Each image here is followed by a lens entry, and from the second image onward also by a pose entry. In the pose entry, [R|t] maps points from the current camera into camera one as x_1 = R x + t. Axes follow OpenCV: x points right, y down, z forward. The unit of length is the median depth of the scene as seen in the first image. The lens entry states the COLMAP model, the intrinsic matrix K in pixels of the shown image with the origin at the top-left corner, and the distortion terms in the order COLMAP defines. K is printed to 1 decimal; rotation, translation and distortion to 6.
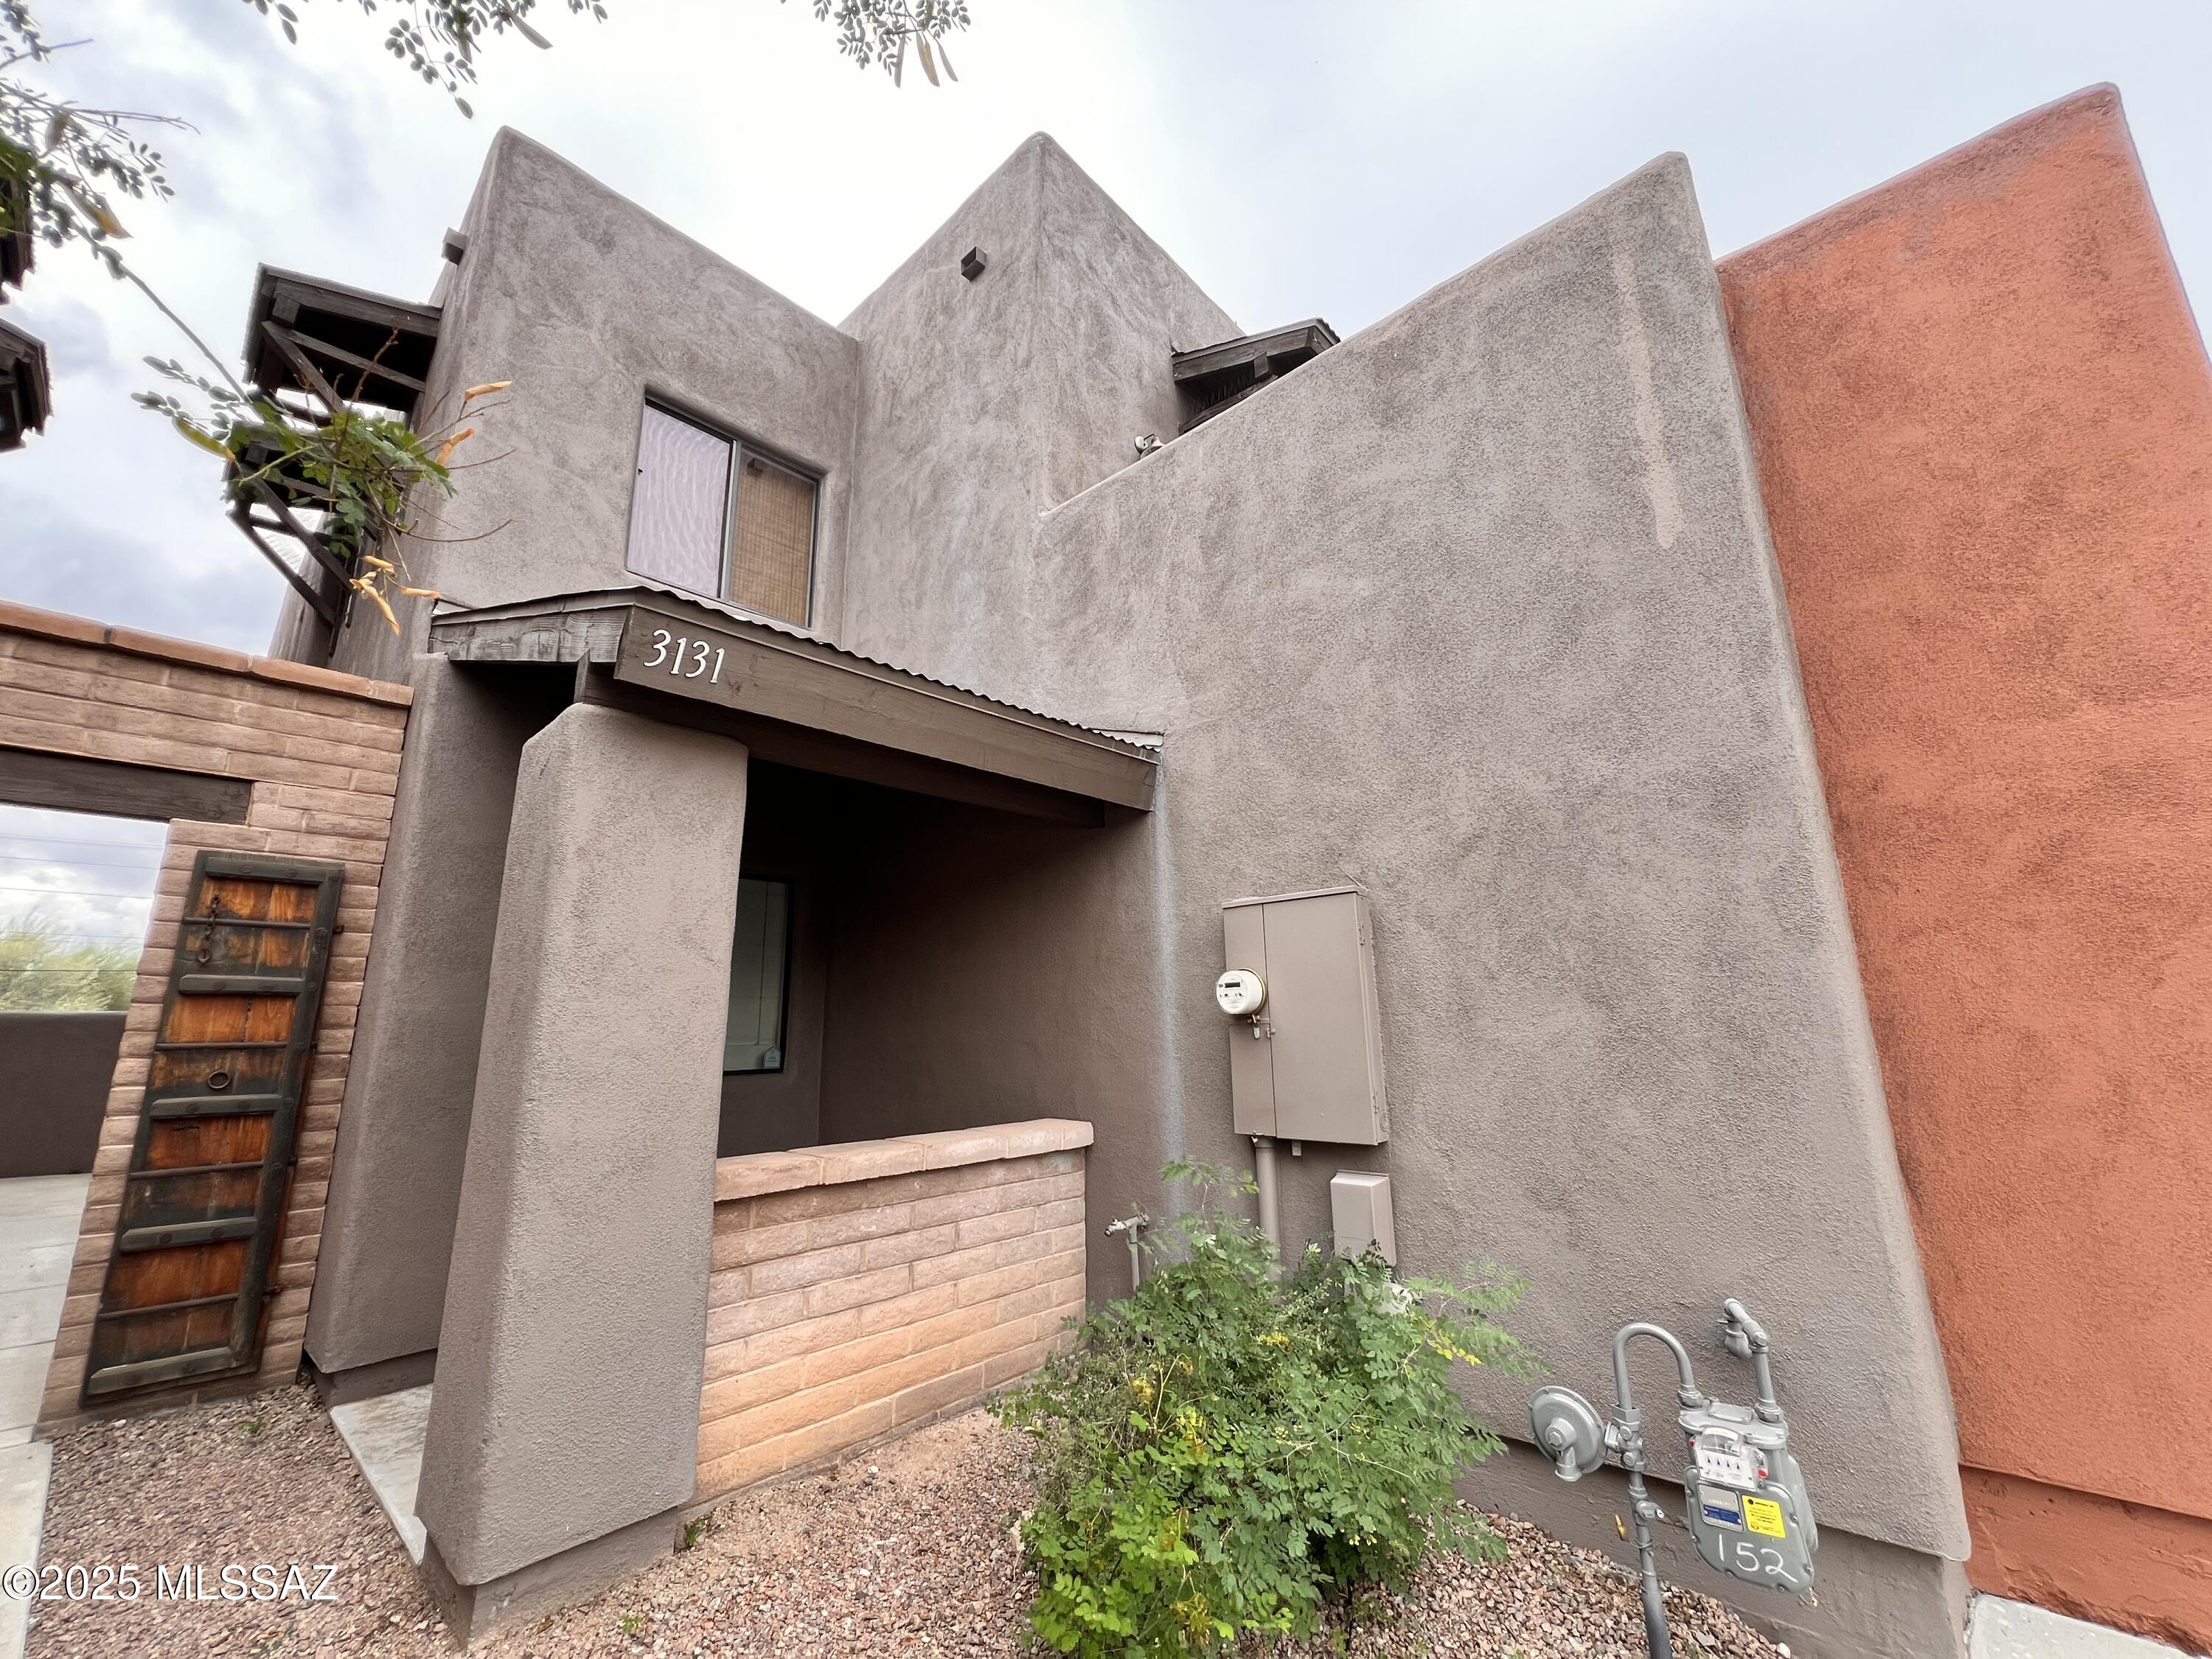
lens RADIAL K [[887.7, 0, 1097.8], [0, 887.7, 828.9], [0, 0, 1]] dist [-0.003714, 0.000929]
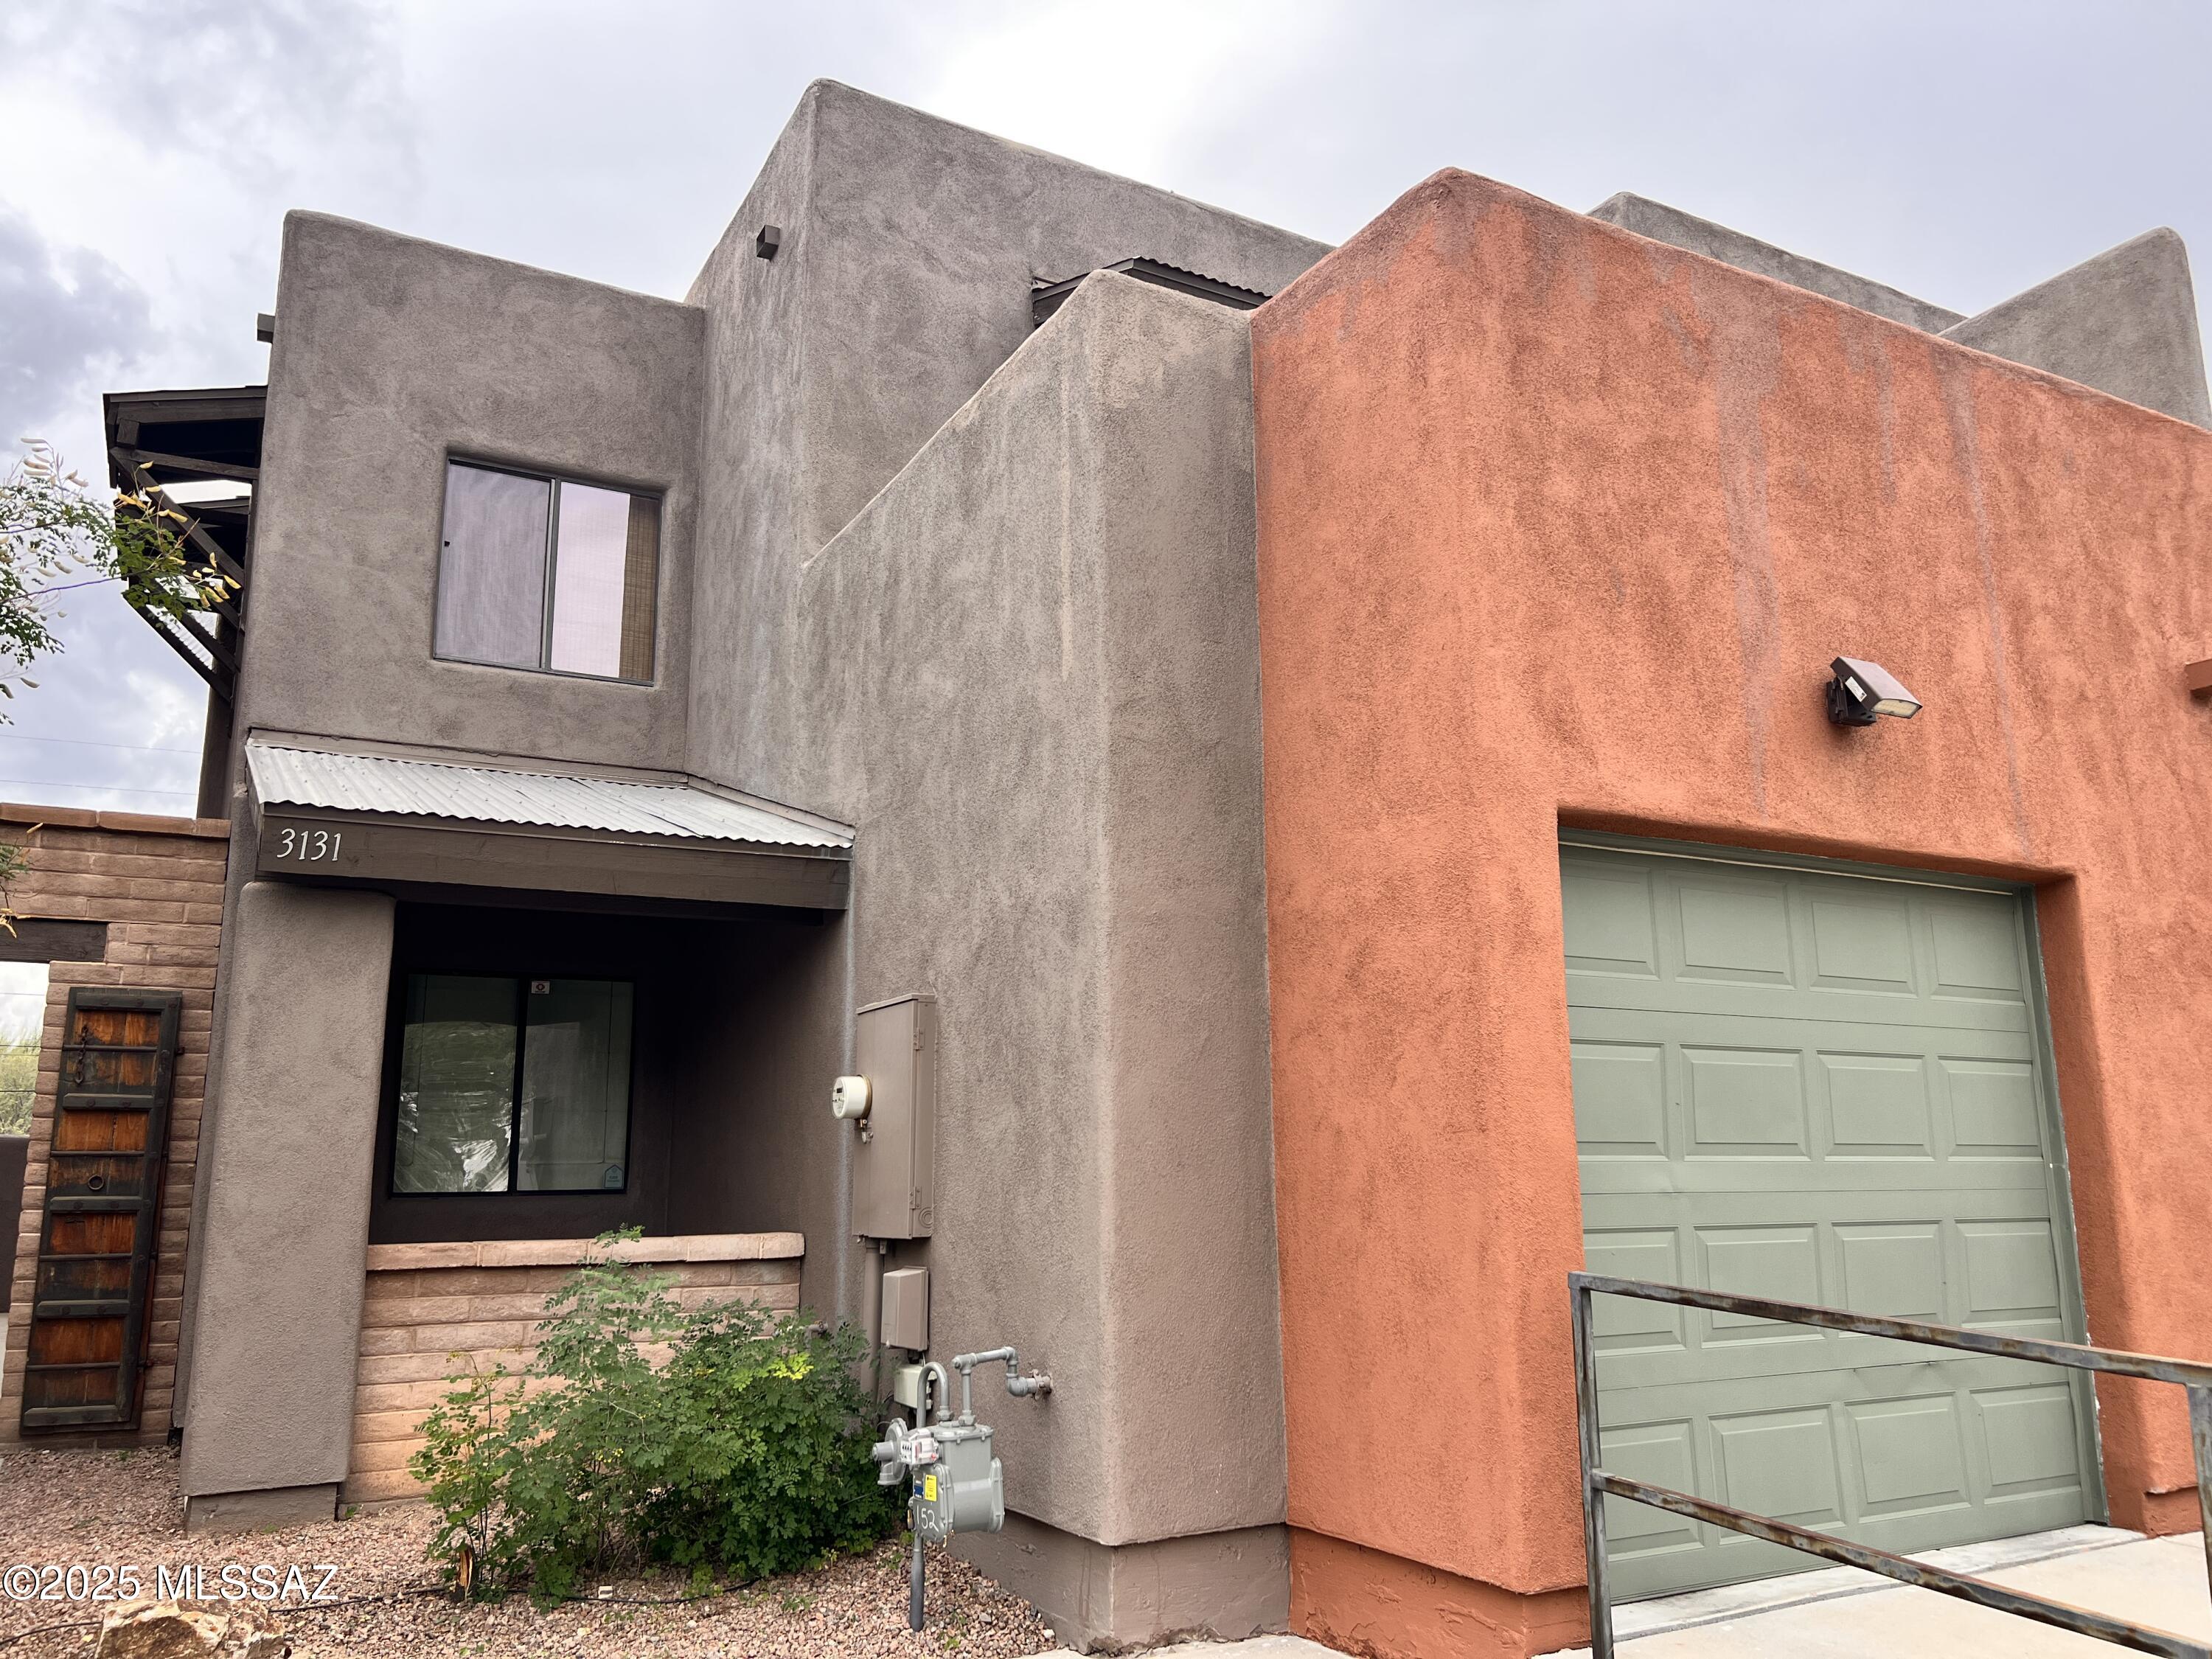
lens RADIAL K [[1673.2, 0, 1099.4], [0, 1673.2, 843.2], [0, 0, 1]] dist [0.050391, -0.056970]
pose [[0.947591, -0.056050, -0.314530, 0.983604], [0.063660, 0.997874, 0.013966, -0.109977], [0.313079, -0.033257, 0.949145, -0.686690]]
